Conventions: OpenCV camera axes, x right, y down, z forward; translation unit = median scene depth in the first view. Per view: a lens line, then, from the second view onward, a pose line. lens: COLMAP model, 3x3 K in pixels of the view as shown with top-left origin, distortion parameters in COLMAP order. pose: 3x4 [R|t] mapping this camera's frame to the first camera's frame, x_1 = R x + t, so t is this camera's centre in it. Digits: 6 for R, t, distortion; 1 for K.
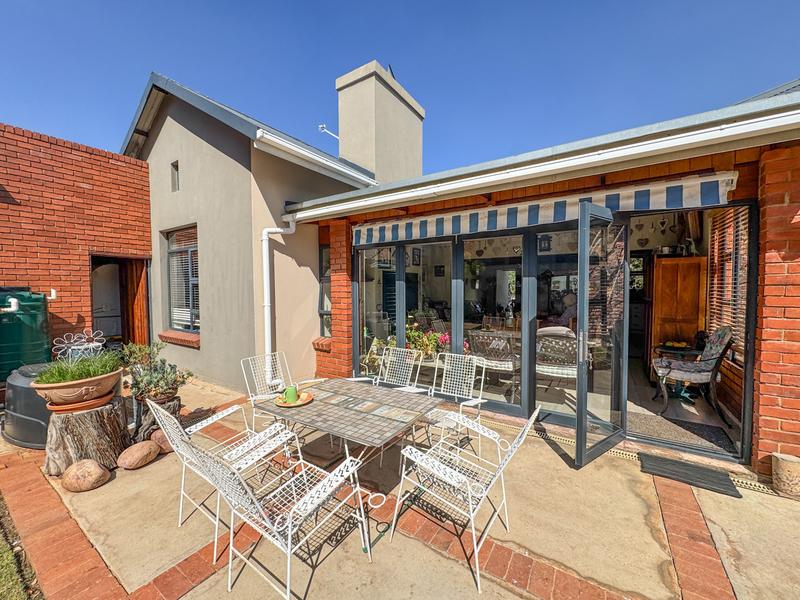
lens RADIAL K [[317.9, 0, 400.0], [0, 317.9, 300.0], [0, 0, 1]] dist [-0.001562, 0.000049]
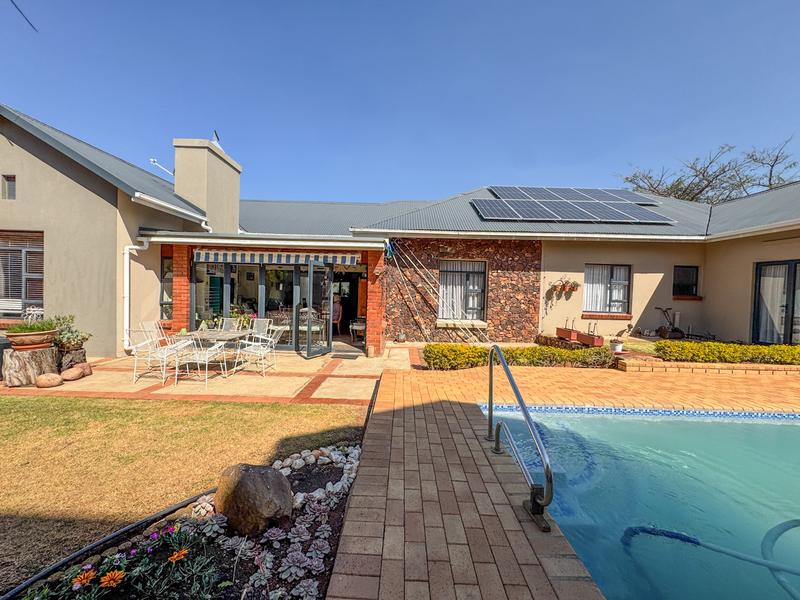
lens RADIAL K [[317.9, 0, 400.0], [0, 317.9, 300.0], [0, 0, 1]] dist [-0.001562, 0.000049]
pose [[0.840826, 0.017526, 0.541022, -0.123338], [-0.014483, 0.999846, -0.009880, 0.025774], [-0.541112, 0.000472, 0.840950, -0.852991]]
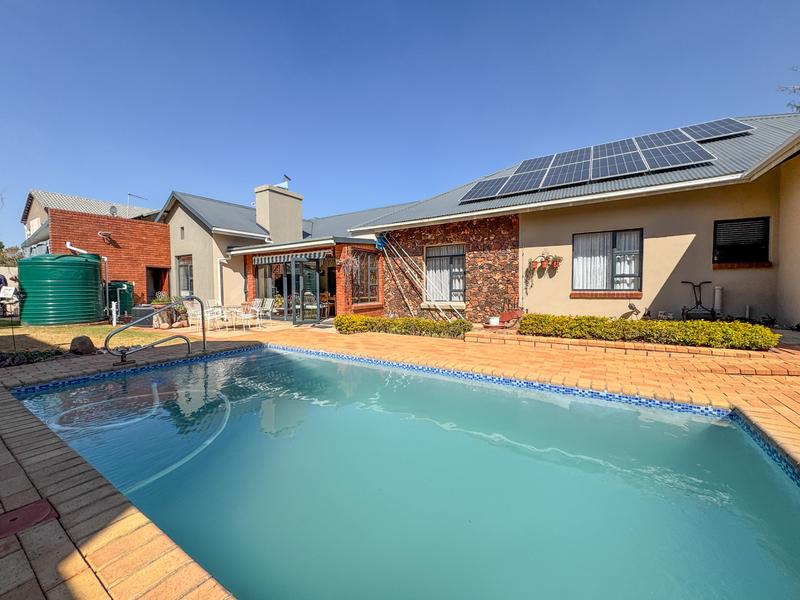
lens RADIAL K [[317.9, 0, 400.0], [0, 317.9, 300.0], [0, 0, 1]] dist [-0.001562, 0.000049]
pose [[0.999801, -0.003139, 0.019715, 0.899725], [0.003066, 0.999988, 0.003768, 0.102235], [-0.019727, -0.003707, 0.999799, -1.459222]]
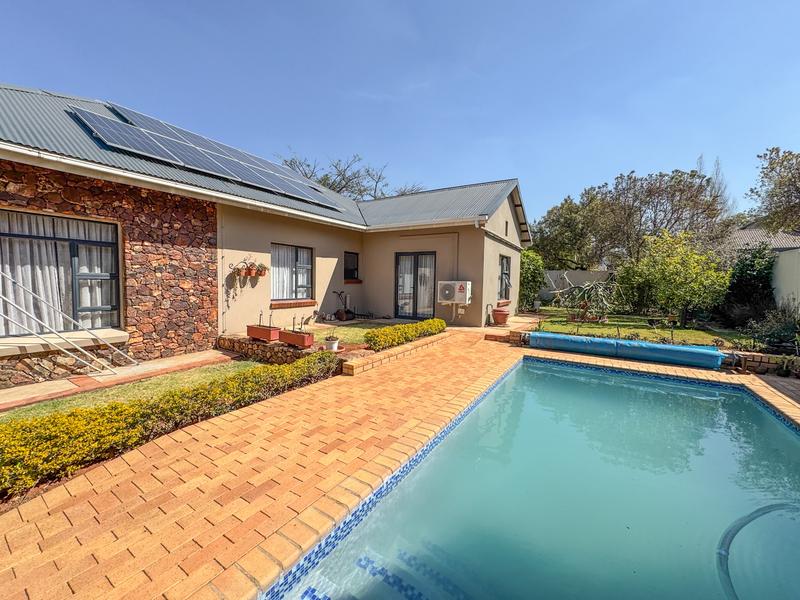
lens RADIAL K [[317.9, 0, 400.0], [0, 317.9, 300.0], [0, 0, 1]] dist [-0.001562, 0.000049]
pose [[-0.011785, -0.052493, 0.998552, 0.235892], [0.020257, 0.998404, 0.052724, -0.012322], [-0.999725, 0.020849, -0.010702, -0.474875]]
